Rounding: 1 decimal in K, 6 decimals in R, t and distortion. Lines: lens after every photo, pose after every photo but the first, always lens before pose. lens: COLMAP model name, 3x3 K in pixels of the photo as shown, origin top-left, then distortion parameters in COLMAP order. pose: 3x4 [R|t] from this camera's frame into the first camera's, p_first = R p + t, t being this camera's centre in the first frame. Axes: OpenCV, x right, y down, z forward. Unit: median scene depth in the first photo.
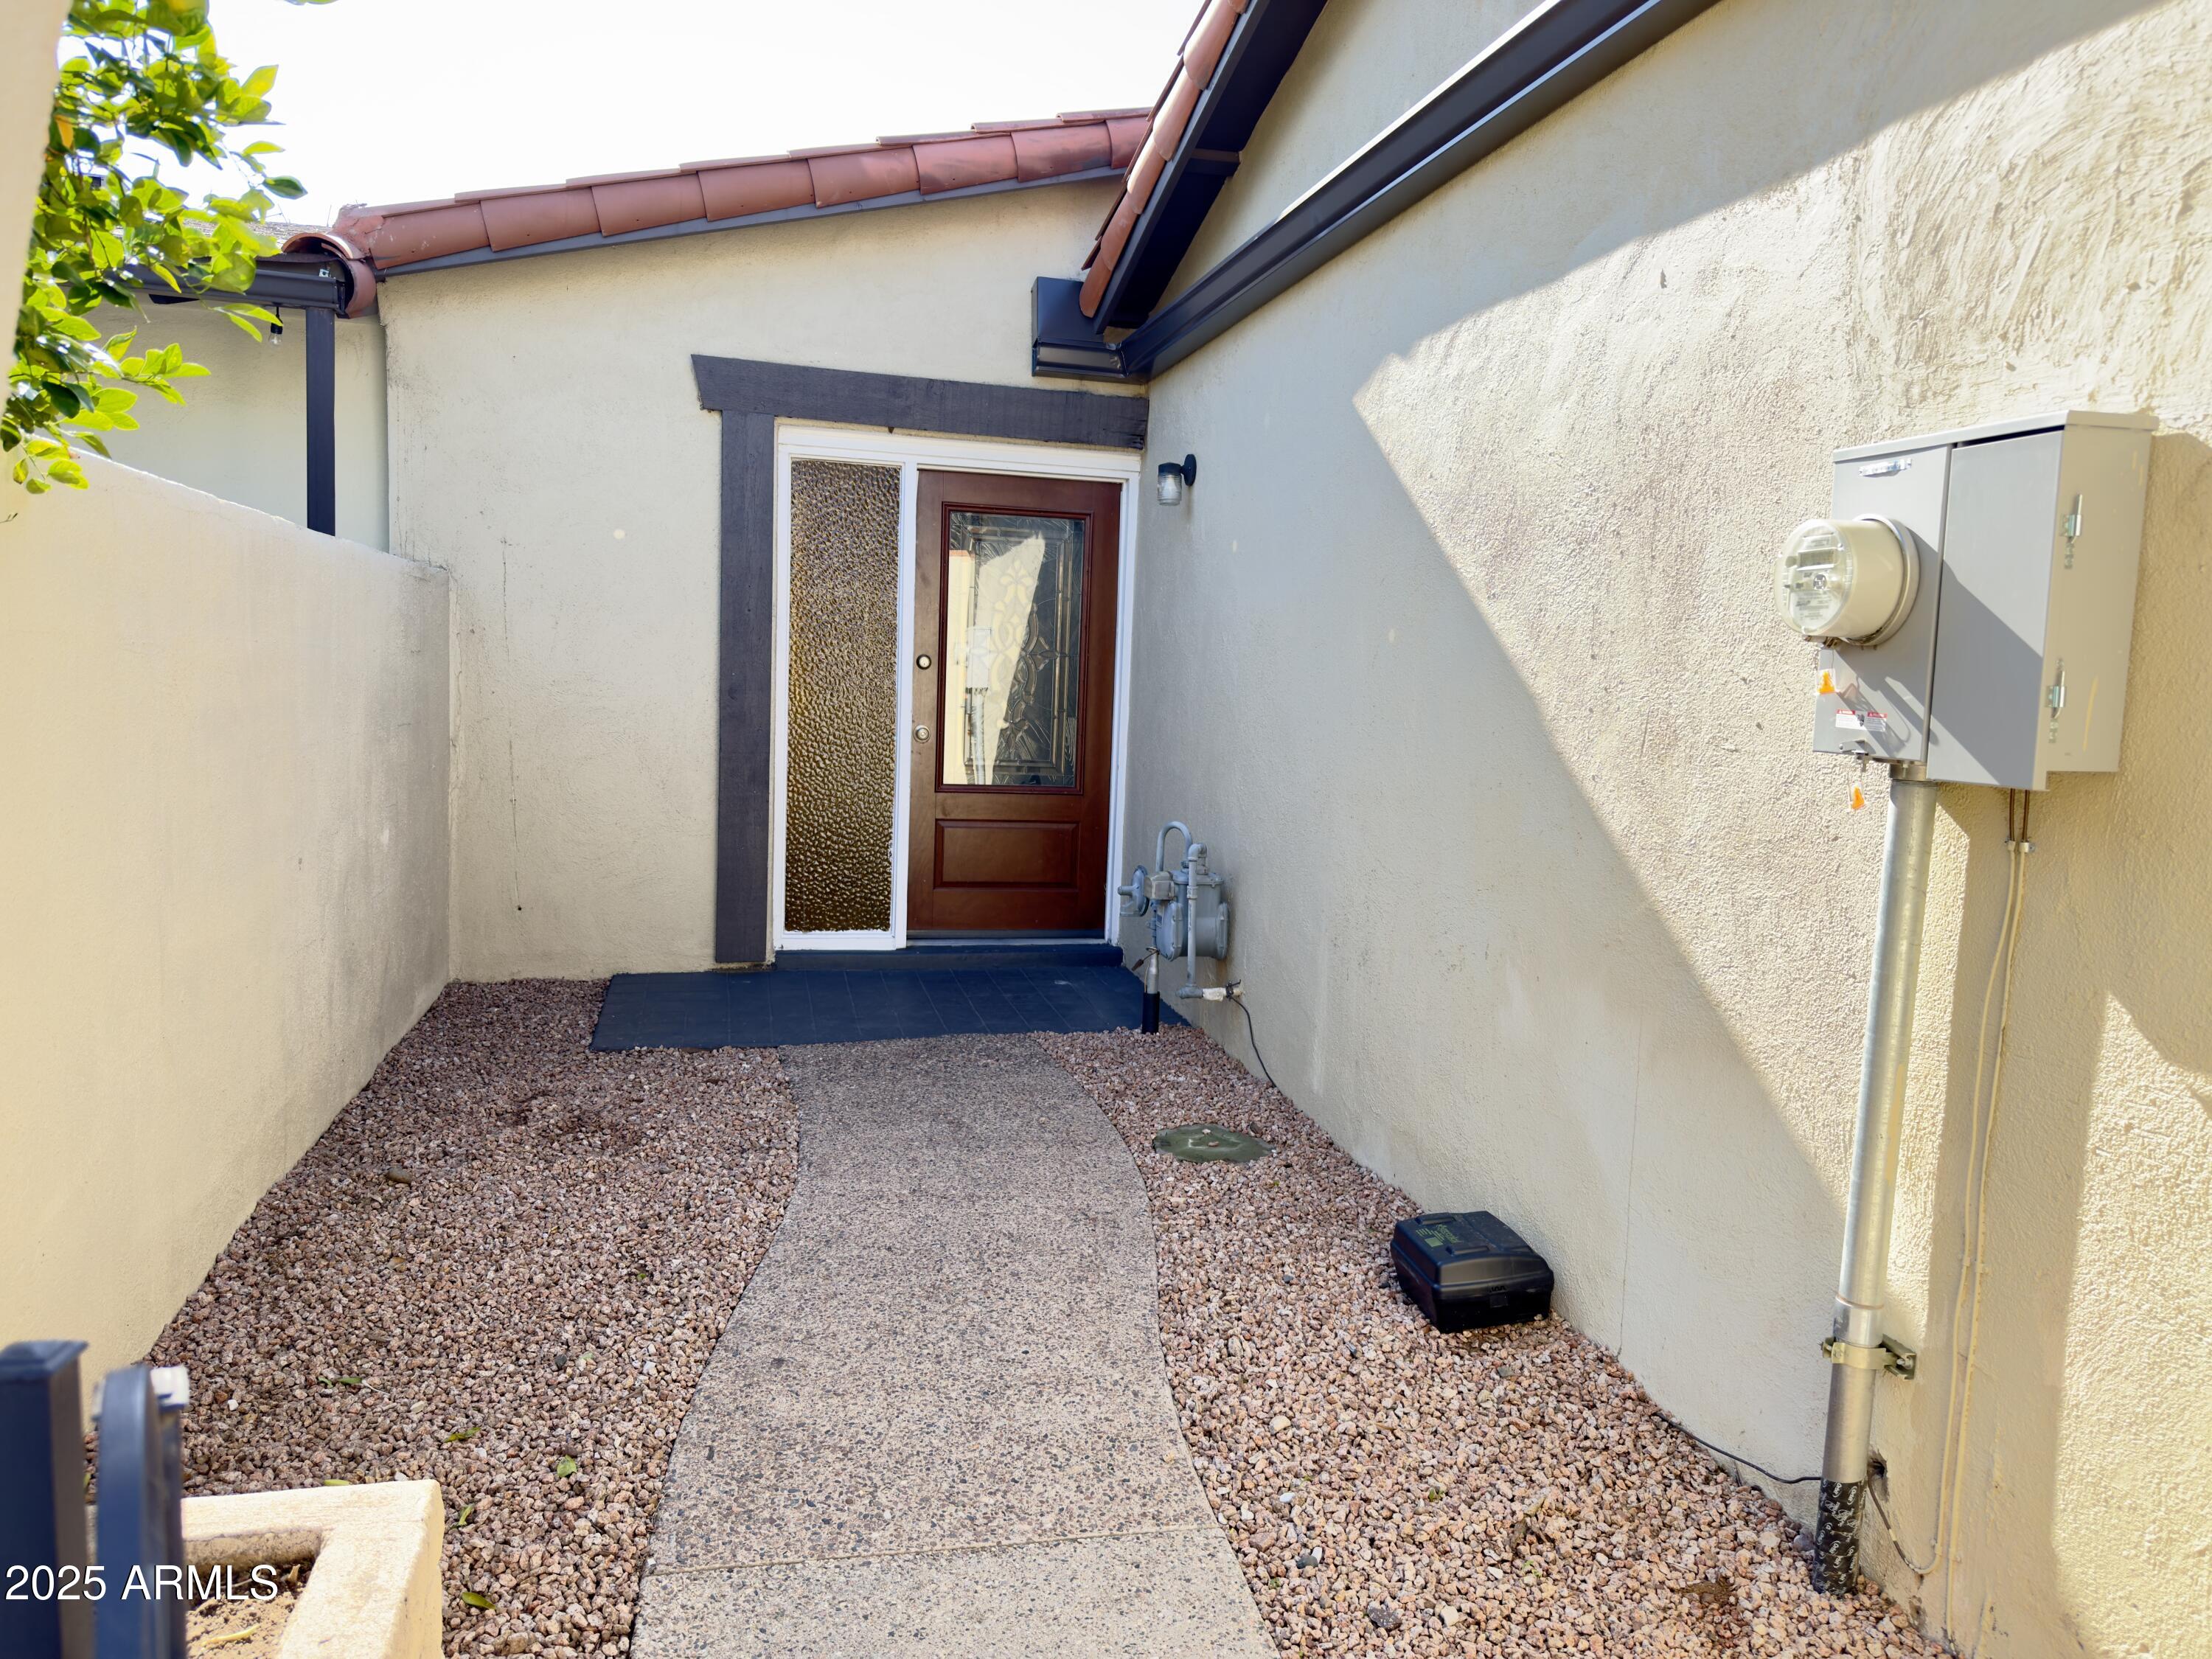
lens RADIAL K [[1534.9, 0, 1112.2], [0, 1534.9, 832.8], [0, 0, 1]] dist [0.003188, -0.002977]
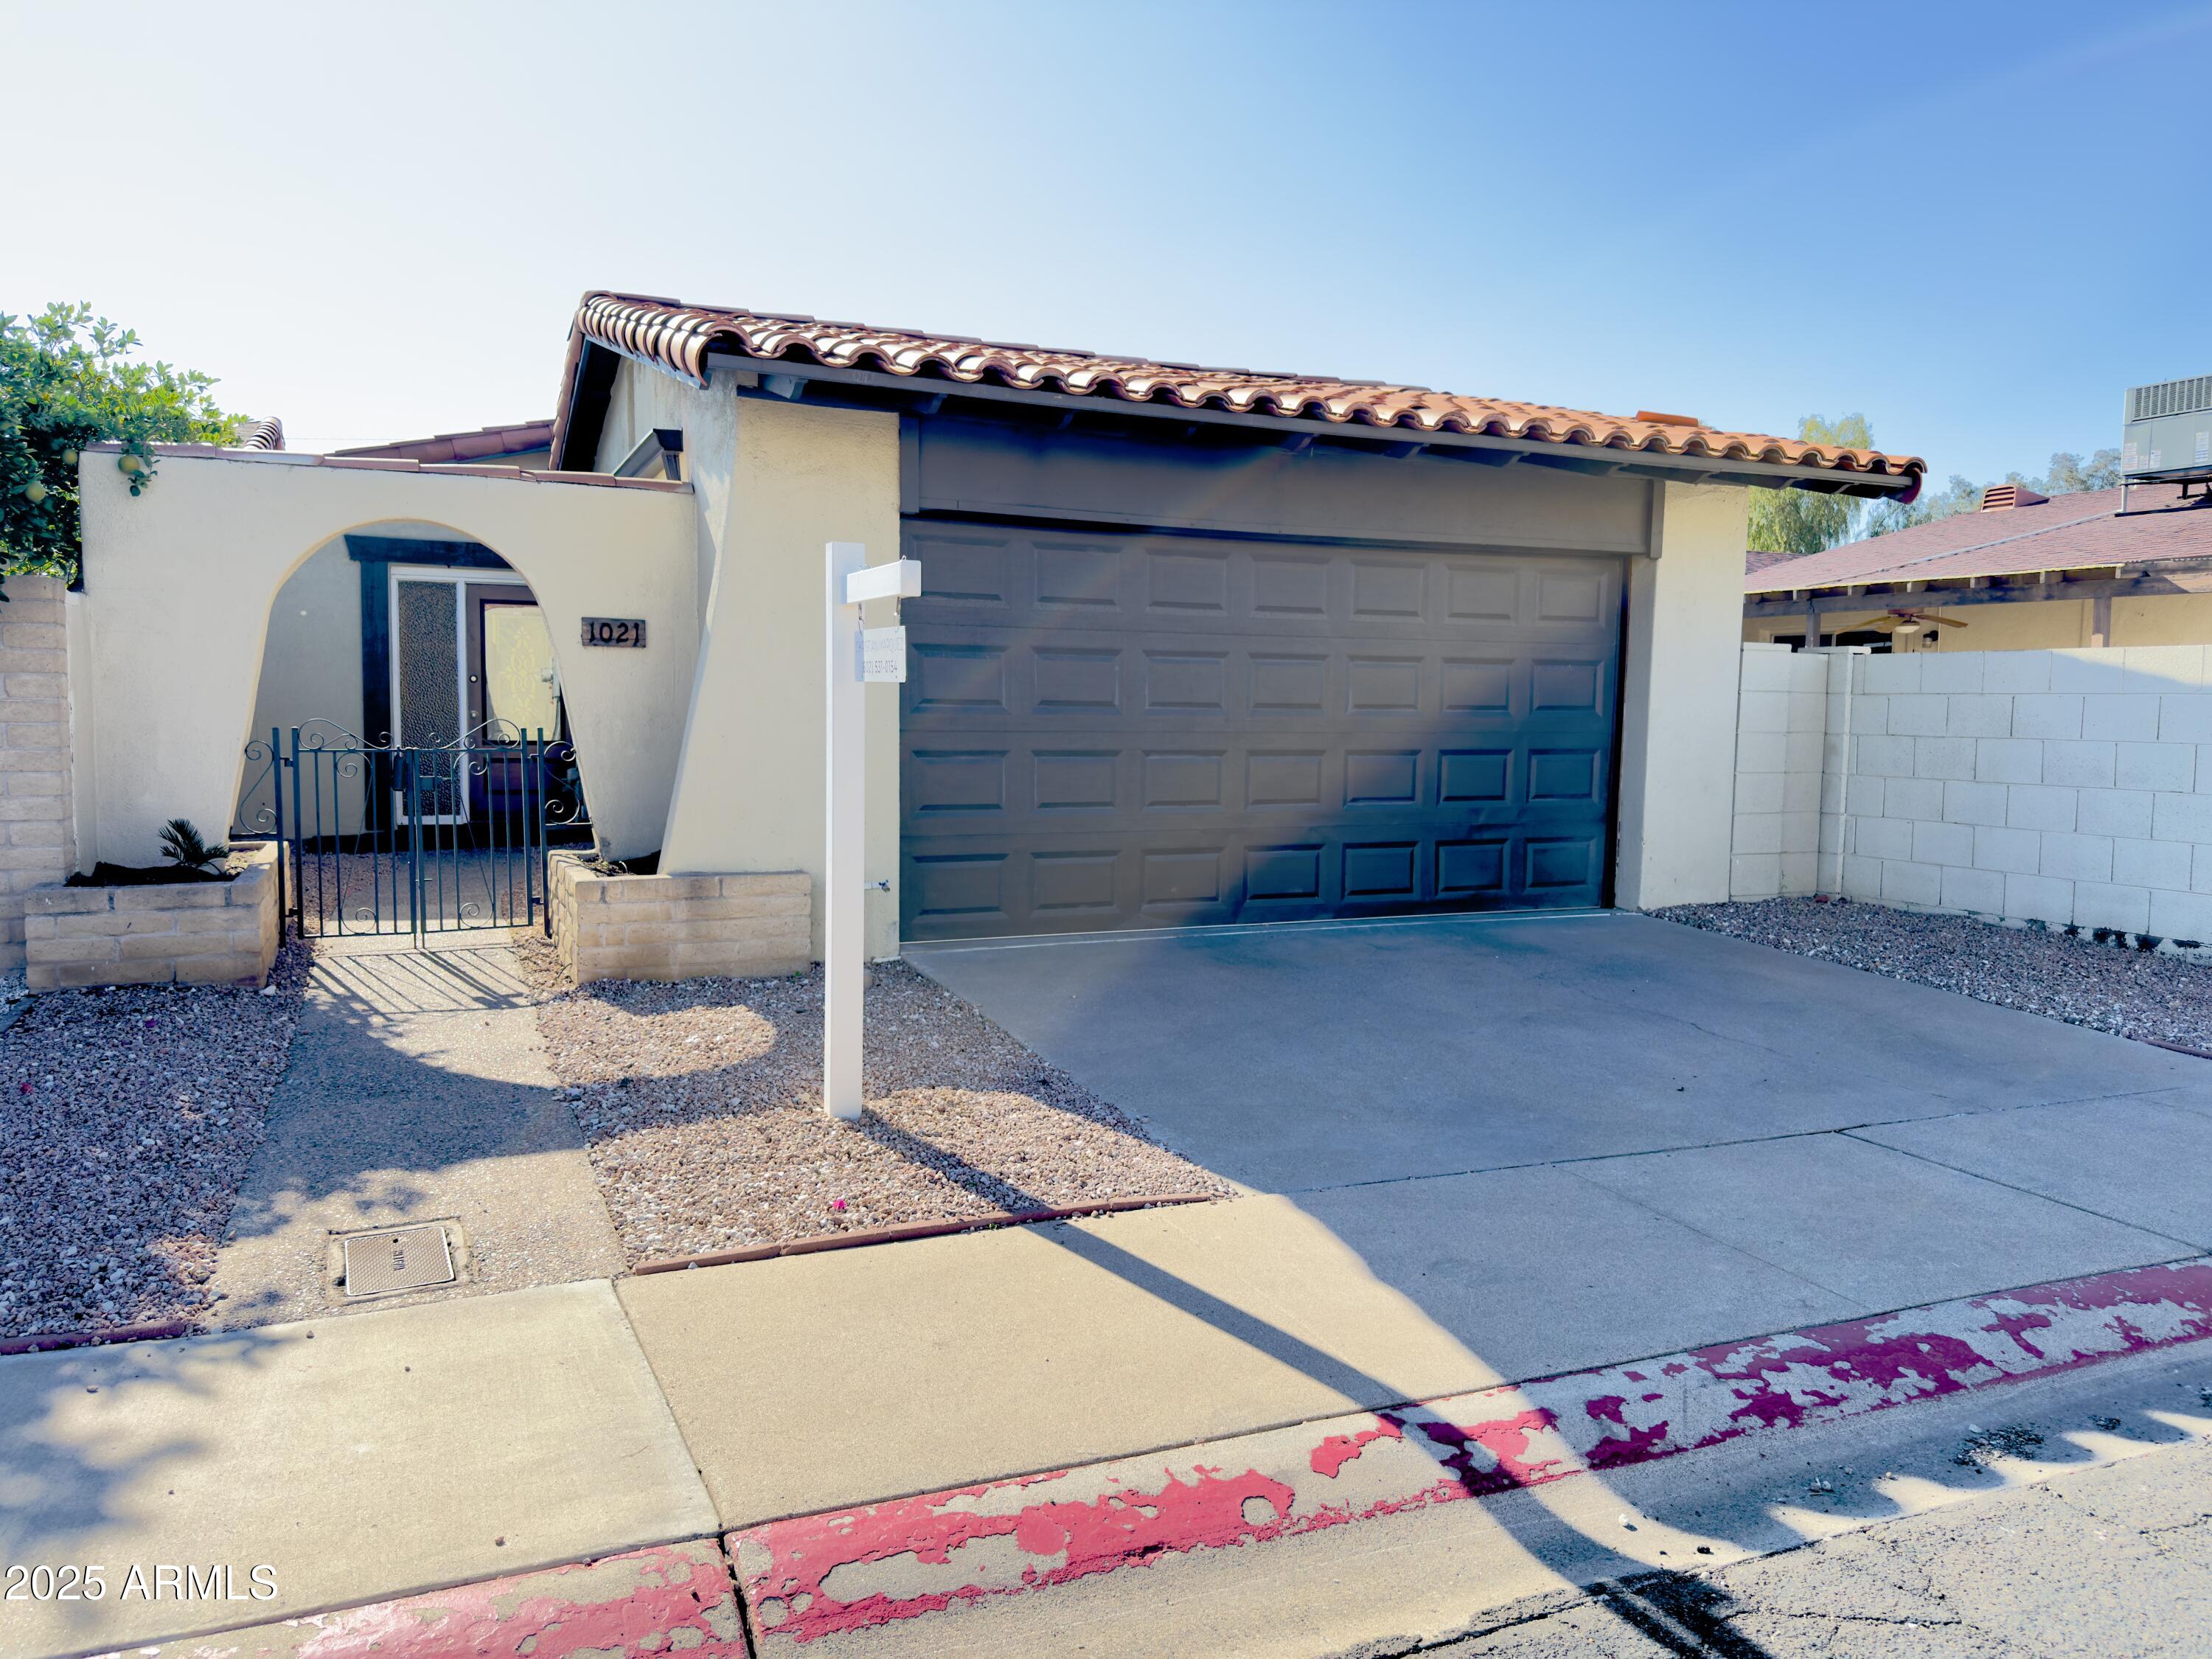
lens RADIAL K [[1534.9, 0, 1096.5], [0, 1534.9, 827.6], [0, 0, 1]] dist [0.003188, -0.002977]
pose [[0.981400, -0.031267, 0.189410, 0.306299], [0.032201, 0.999480, -0.001853, 0.118470], [-0.189254, 0.007918, 0.981896, -1.179034]]
